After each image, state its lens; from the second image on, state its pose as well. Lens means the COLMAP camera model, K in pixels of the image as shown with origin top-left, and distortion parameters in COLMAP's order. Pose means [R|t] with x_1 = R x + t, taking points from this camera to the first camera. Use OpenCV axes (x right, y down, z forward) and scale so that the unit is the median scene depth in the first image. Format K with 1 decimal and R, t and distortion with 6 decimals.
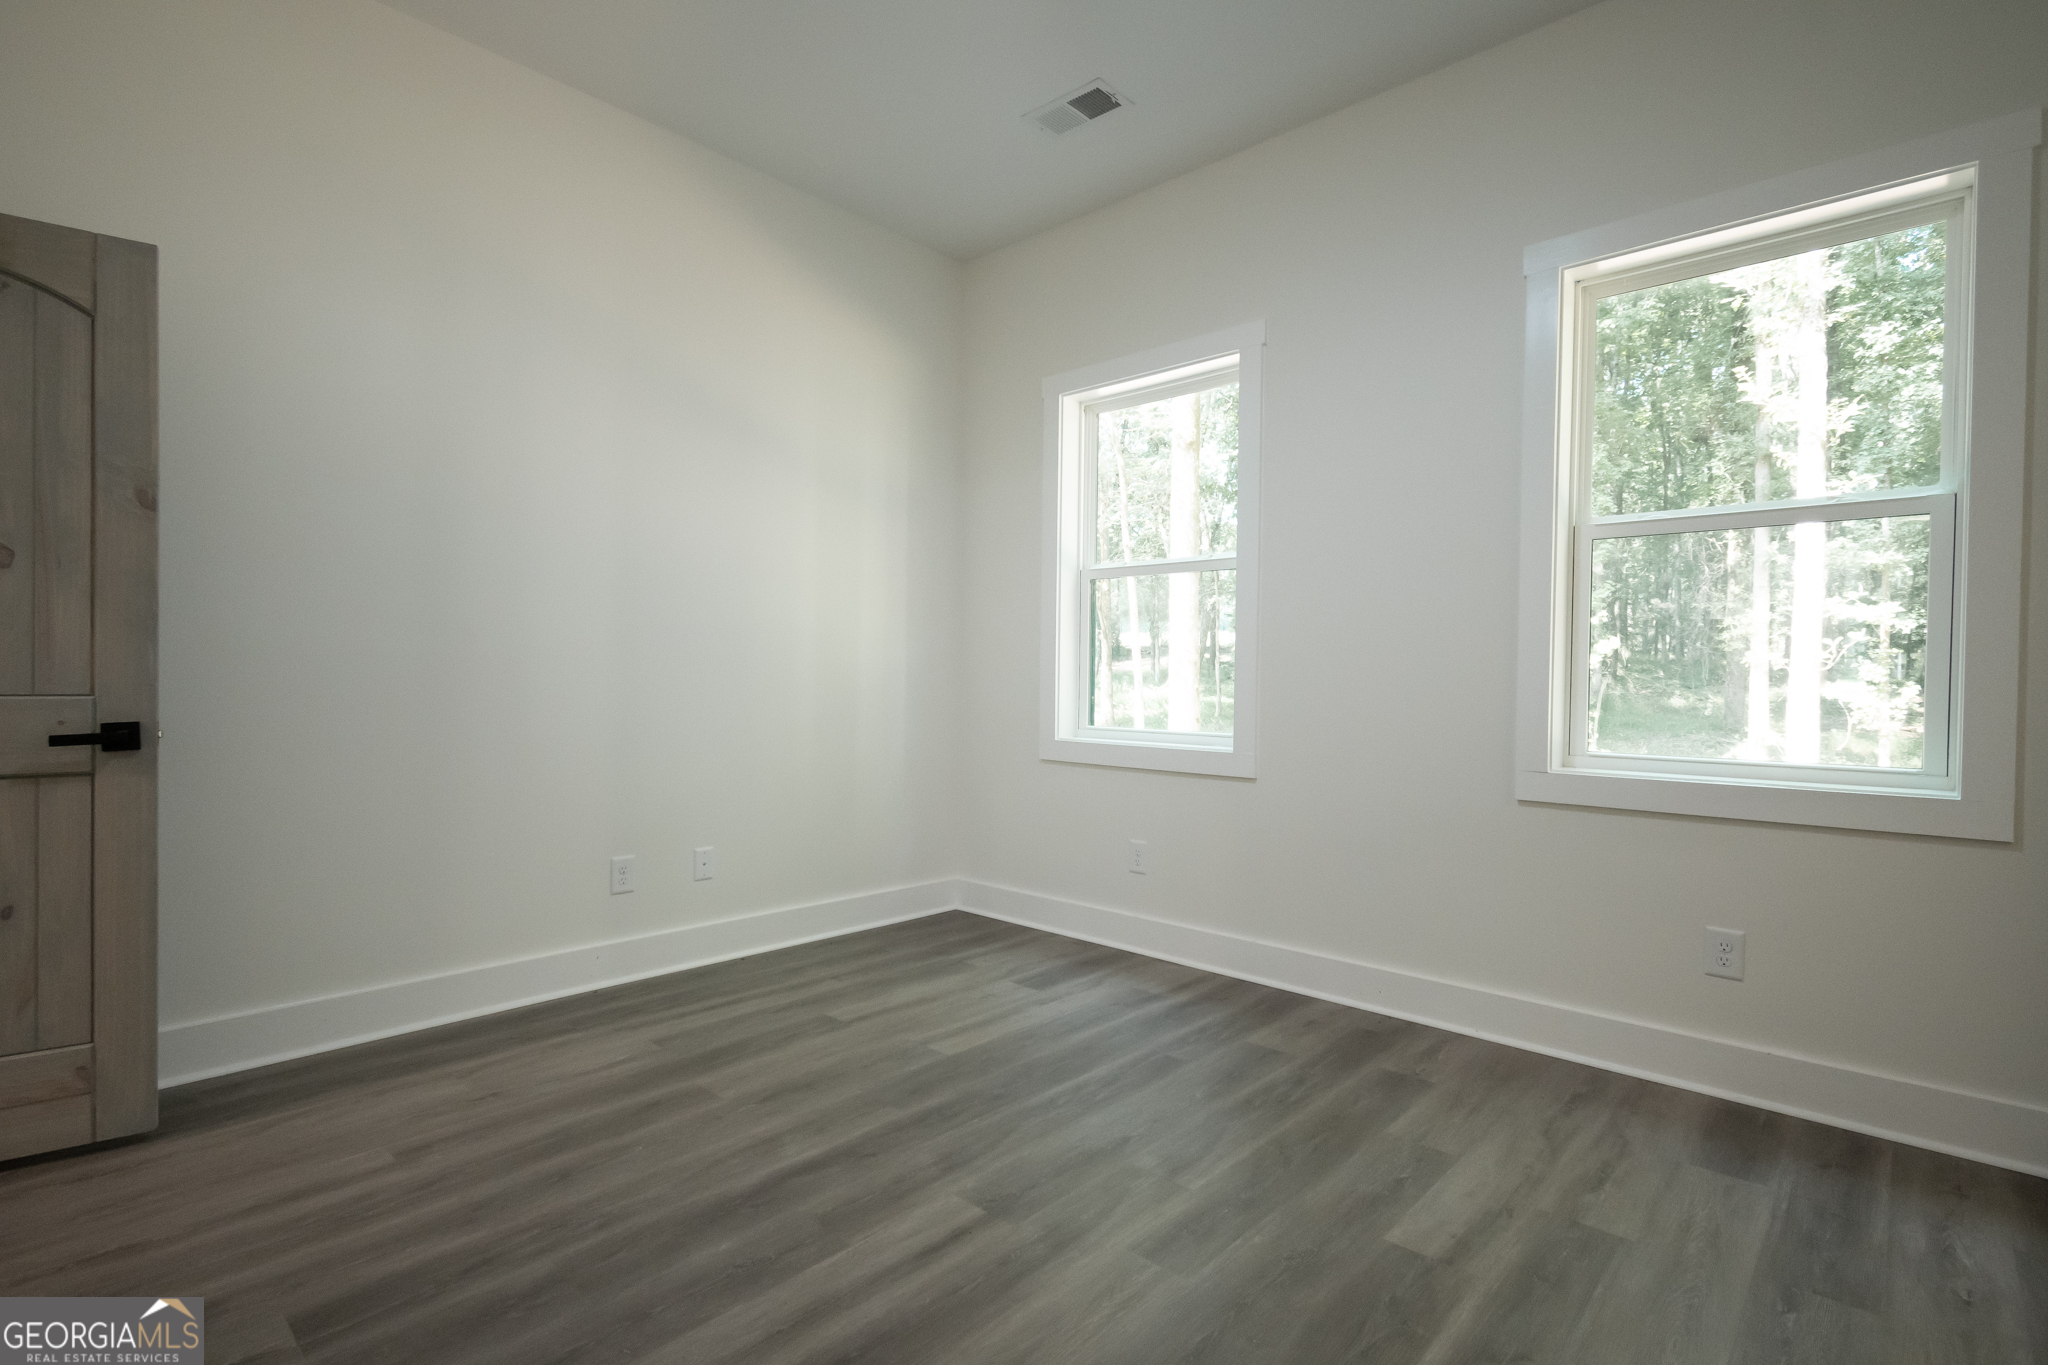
lens RADIAL K [[956.1, 0, 1025.7], [0, 956.1, 688.6], [0, 0, 1]] dist [0.002320, 0.000194]
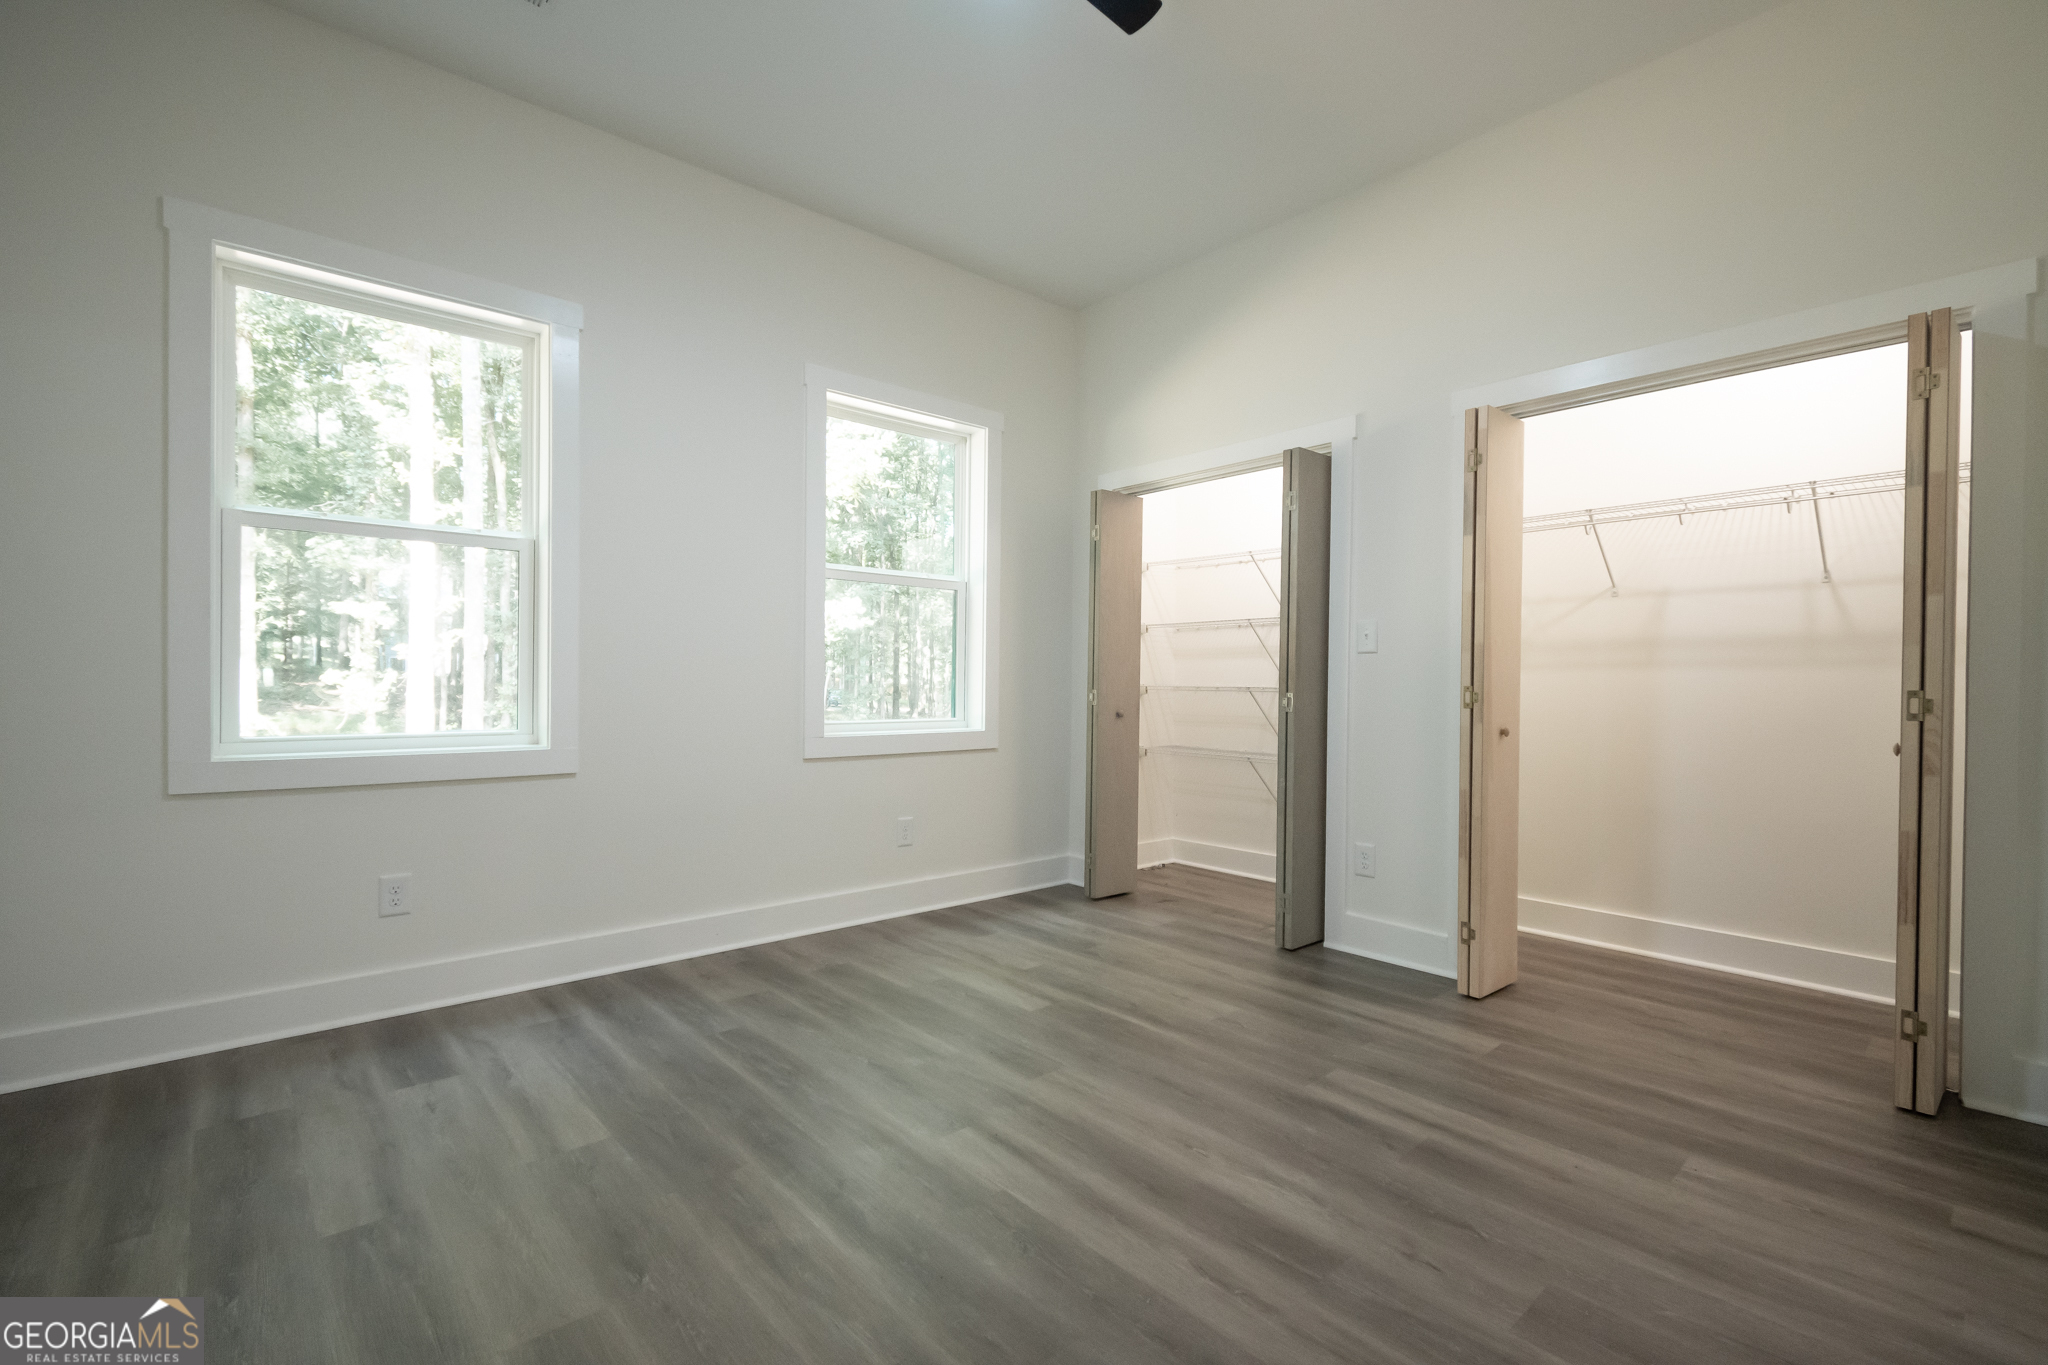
lens RADIAL K [[897.4, 0, 1016.6], [0, 897.4, 686.6], [0, 0, 1]] dist [0.007021, -0.004382]
pose [[0.125291, -0.019038, 0.991937, -0.727212], [0.005346, 0.999814, 0.018514, -0.011039], [-0.992106, 0.002983, 0.125369, 0.516876]]
